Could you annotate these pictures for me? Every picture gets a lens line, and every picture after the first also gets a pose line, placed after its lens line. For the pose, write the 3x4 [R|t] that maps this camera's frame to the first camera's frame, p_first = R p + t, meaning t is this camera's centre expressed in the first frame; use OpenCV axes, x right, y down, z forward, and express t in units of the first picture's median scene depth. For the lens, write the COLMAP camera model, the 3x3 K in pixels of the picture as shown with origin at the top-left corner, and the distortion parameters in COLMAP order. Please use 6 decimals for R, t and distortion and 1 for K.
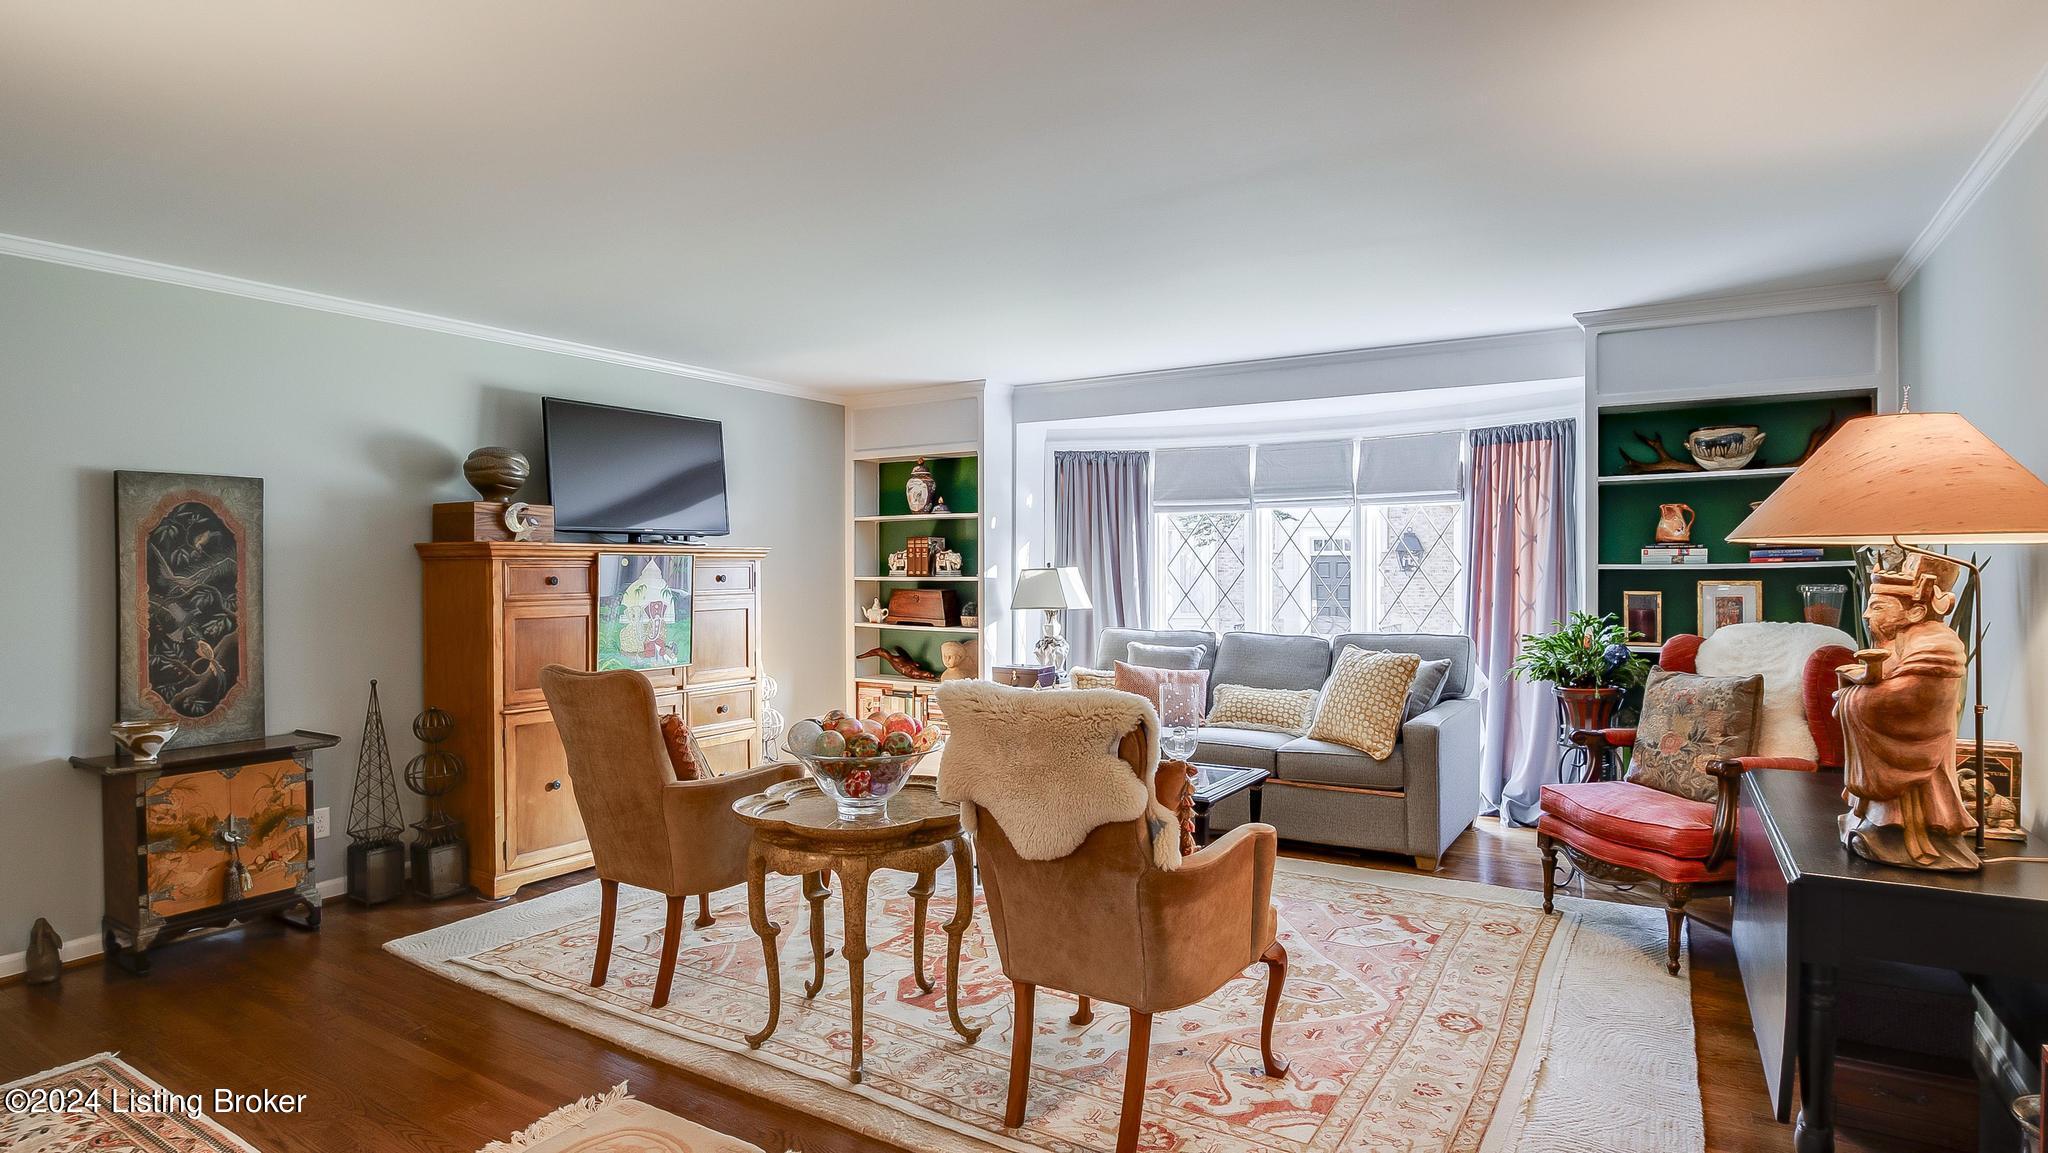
lens RADIAL K [[1038.0, 0, 1029.7], [0, 1038.0, 566.9], [0, 0, 1]] dist [-0.041693, 0.012202]
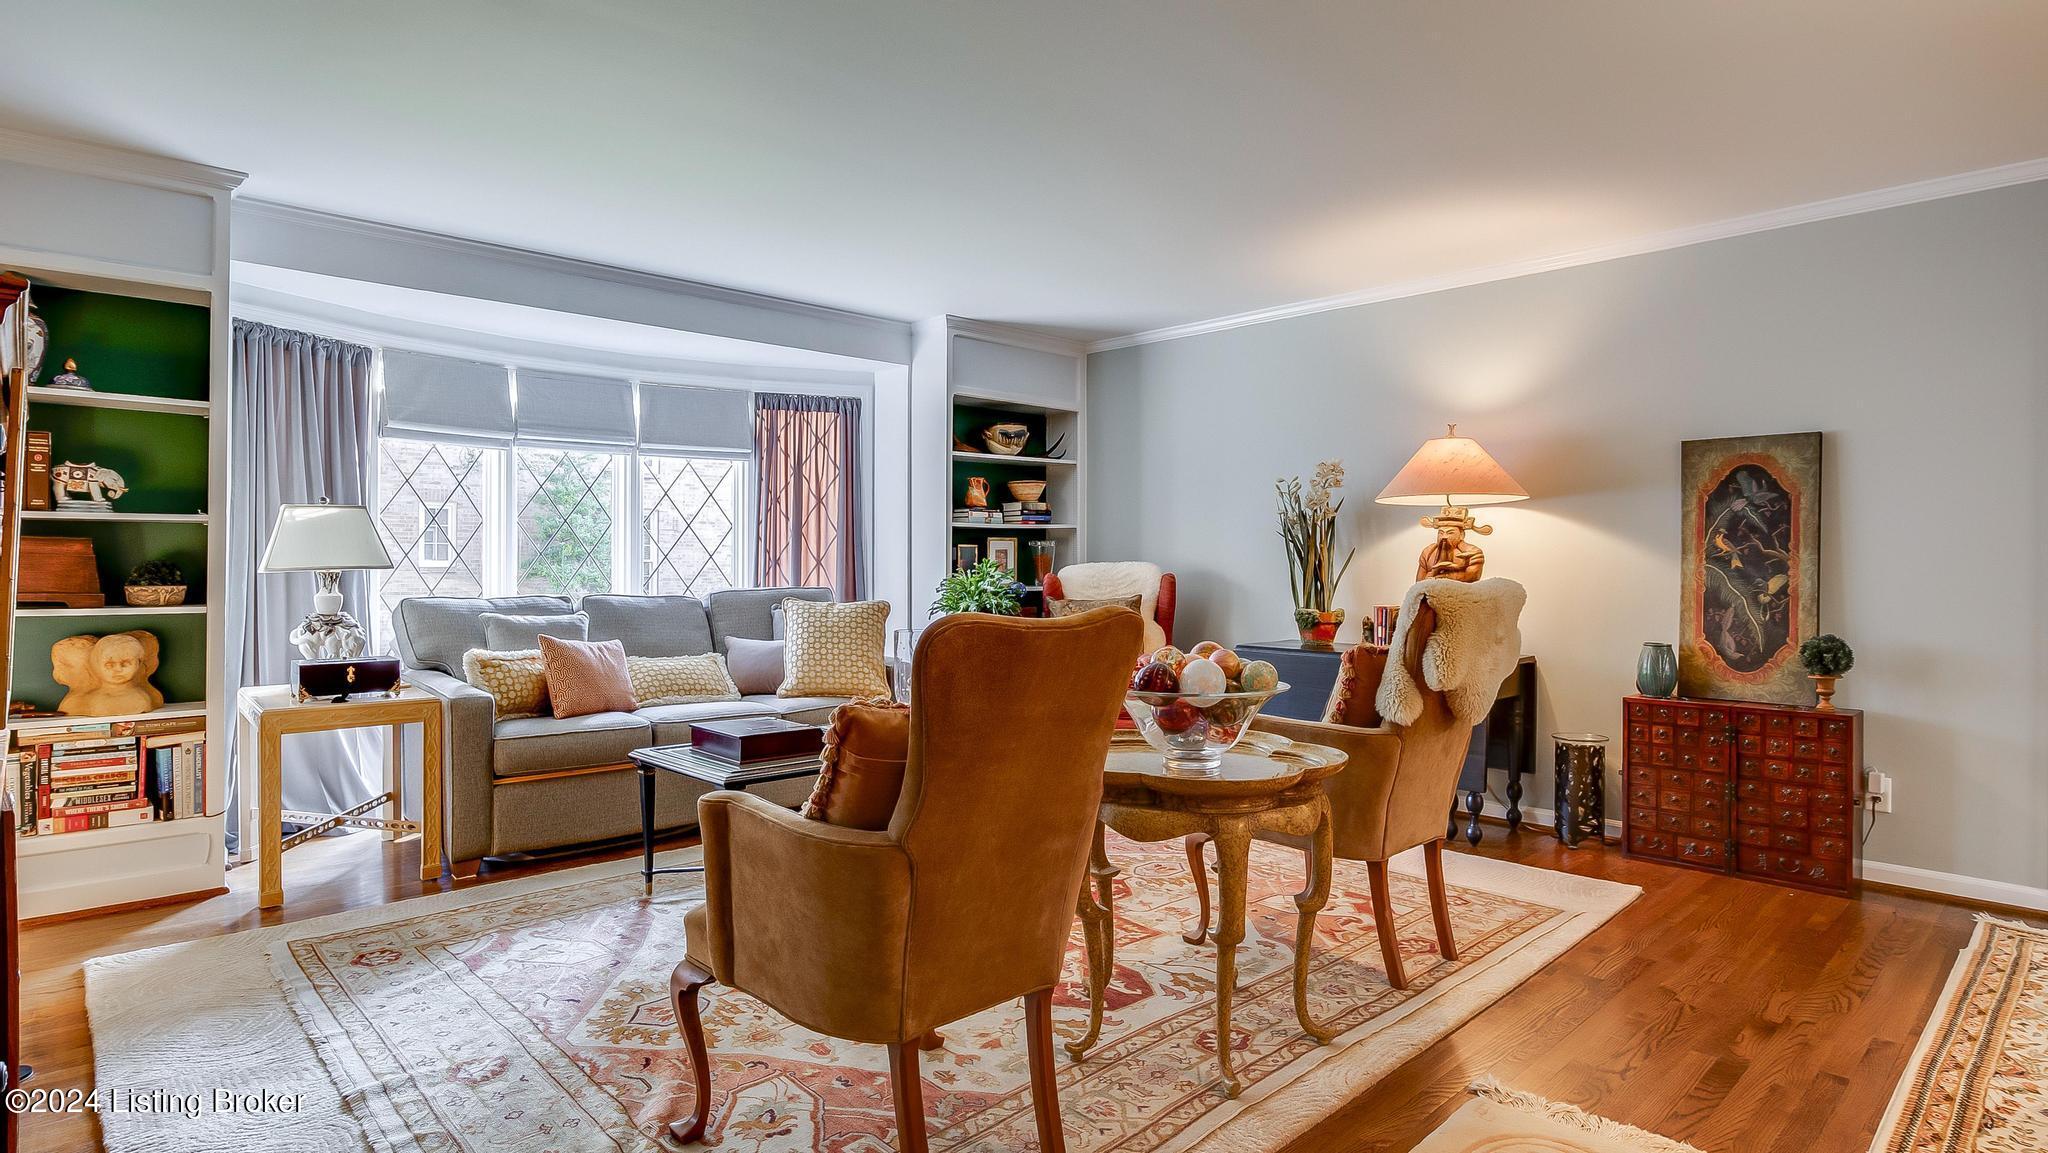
lens RADIAL K [[1104.8, 0, 1003.3], [0, 1104.8, 543.8], [0, 0, 1]] dist [-0.025188, 0.000966]
pose [[0.267055, 0.022603, 0.963416, -0.693716], [-0.000591, 0.999729, -0.023292, 0.054001], [-0.963681, 0.005651, 0.266996, 0.587582]]
